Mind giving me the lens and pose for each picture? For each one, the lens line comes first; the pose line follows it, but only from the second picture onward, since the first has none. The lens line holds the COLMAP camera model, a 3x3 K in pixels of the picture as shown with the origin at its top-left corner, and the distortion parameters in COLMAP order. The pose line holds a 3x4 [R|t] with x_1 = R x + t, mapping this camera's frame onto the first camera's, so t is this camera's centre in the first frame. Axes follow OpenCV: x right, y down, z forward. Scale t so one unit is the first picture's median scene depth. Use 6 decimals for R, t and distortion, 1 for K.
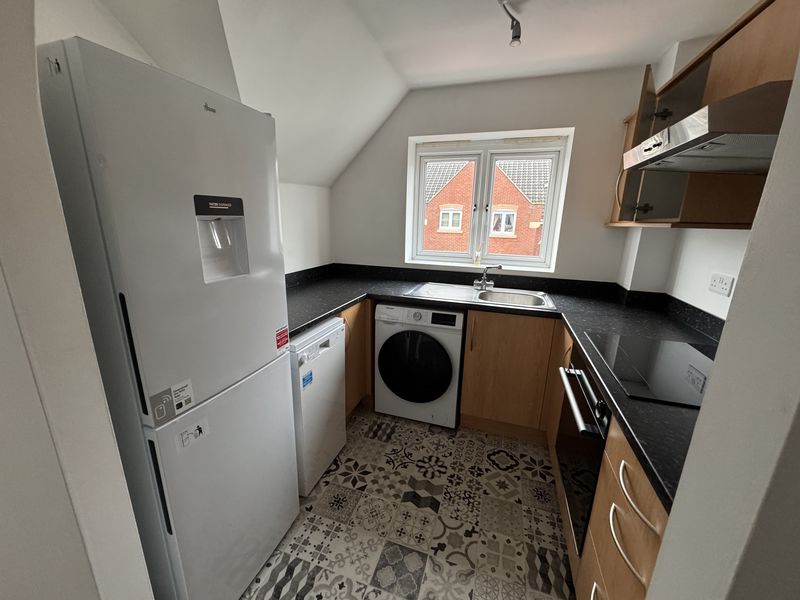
lens RADIAL K [[316.6, 0, 396.2], [0, 316.6, 300.1], [0, 0, 1]] dist [-0.004247, -0.000531]
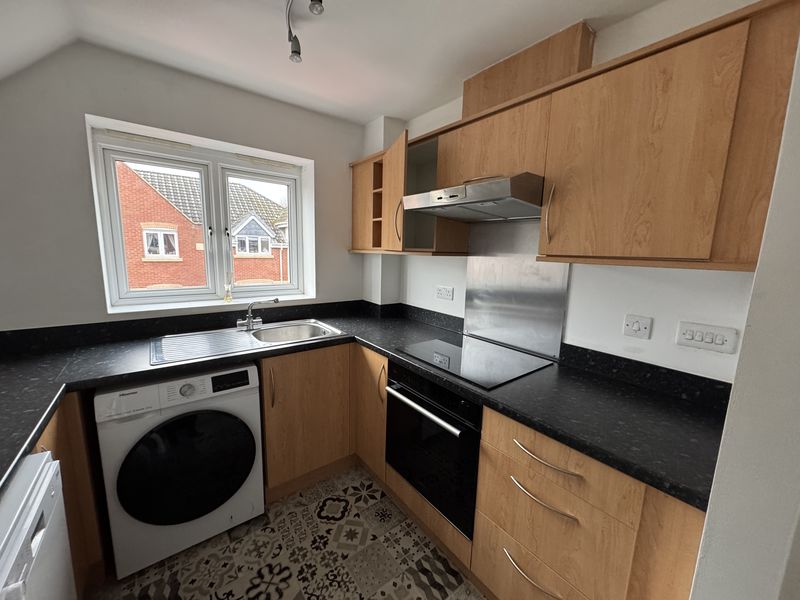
lens RADIAL K [[316.6, 0, 399.1], [0, 316.6, 300.1], [0, 0, 1]] dist [-0.004247, -0.000531]
pose [[0.549782, -0.137343, 0.823940, -0.210744], [0.189096, 0.981247, 0.037389, -0.076043], [-0.813623, 0.135248, 0.565443, 0.235182]]
